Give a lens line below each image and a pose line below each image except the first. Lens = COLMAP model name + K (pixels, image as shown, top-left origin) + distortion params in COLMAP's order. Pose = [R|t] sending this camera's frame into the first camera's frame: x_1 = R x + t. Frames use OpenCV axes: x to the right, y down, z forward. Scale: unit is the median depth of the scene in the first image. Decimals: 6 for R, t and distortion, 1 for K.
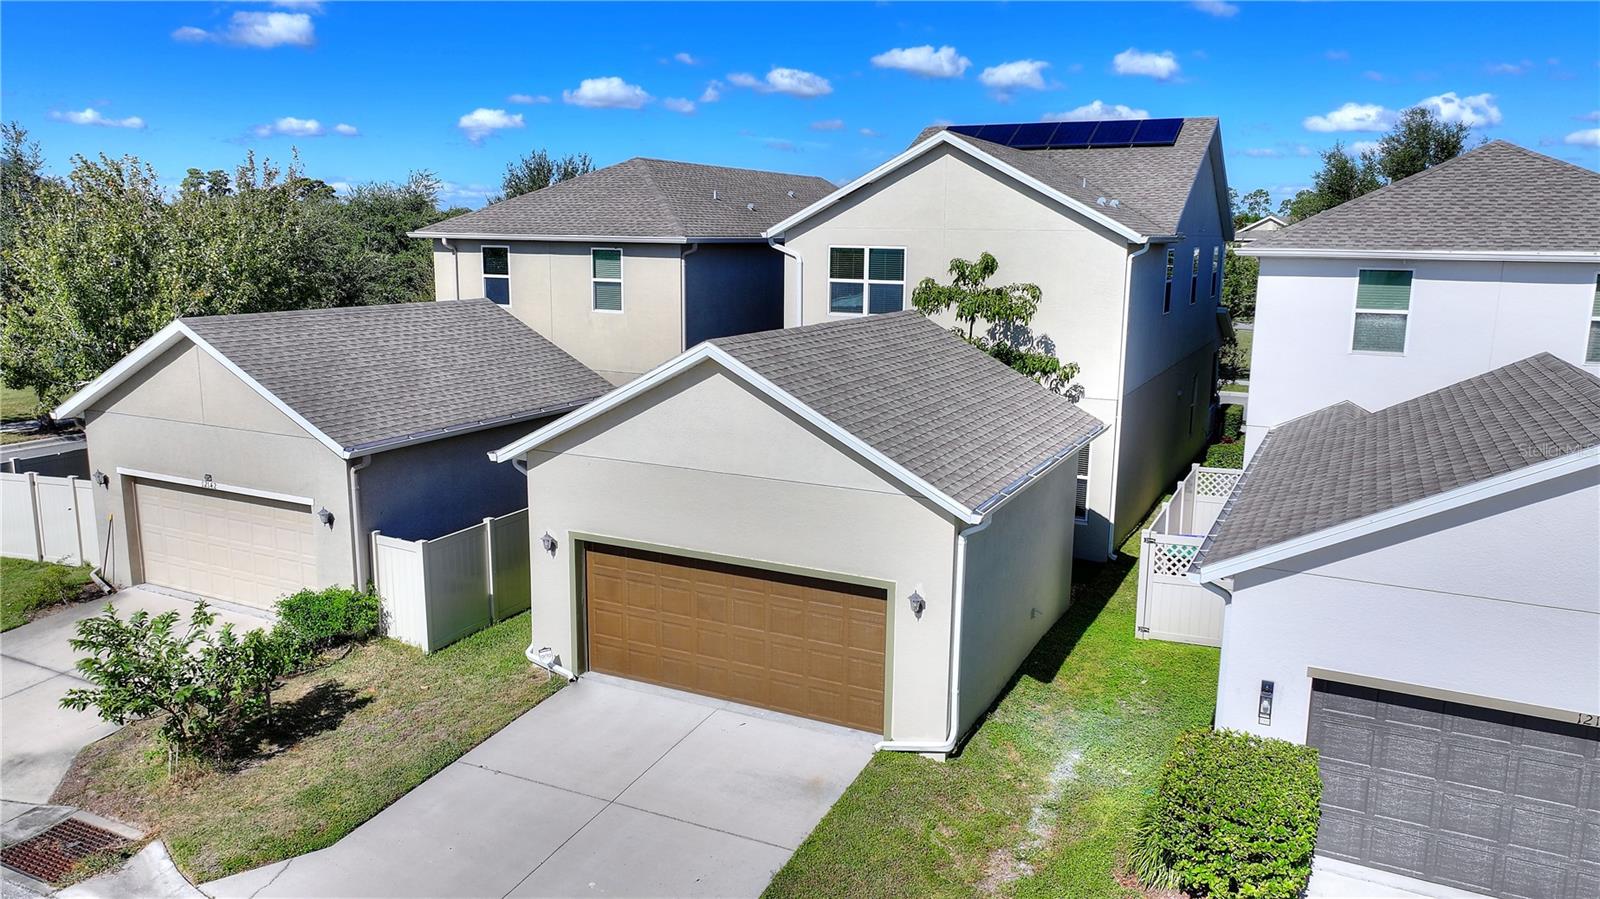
lens RADIAL K [[1117.9, 0, 804.6], [0, 1117.9, 443.8], [0, 0, 1]] dist [0.013104, 0.001722]
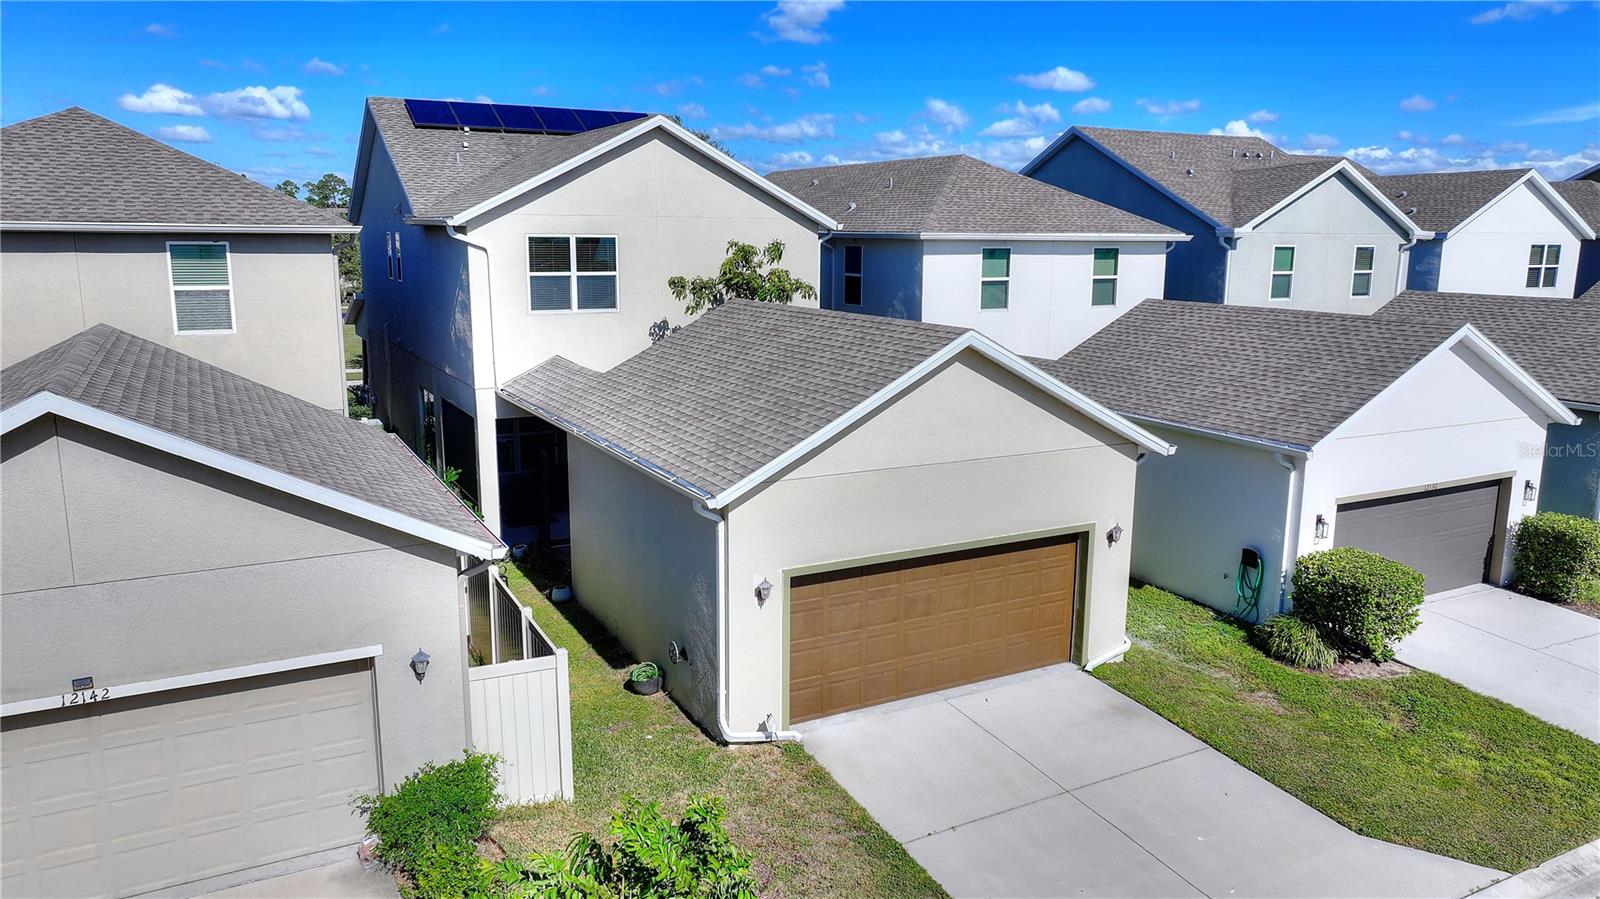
lens RADIAL K [[1117.9, 0, 805.5], [0, 1117.9, 453.9], [0, 0, 1]] dist [0.013104, 0.001722]
pose [[0.578309, -0.167168, 0.798507, -0.592426], [0.151170, 0.983789, 0.096474, -0.061100], [-0.801690, 0.064919, 0.594204, 0.321430]]
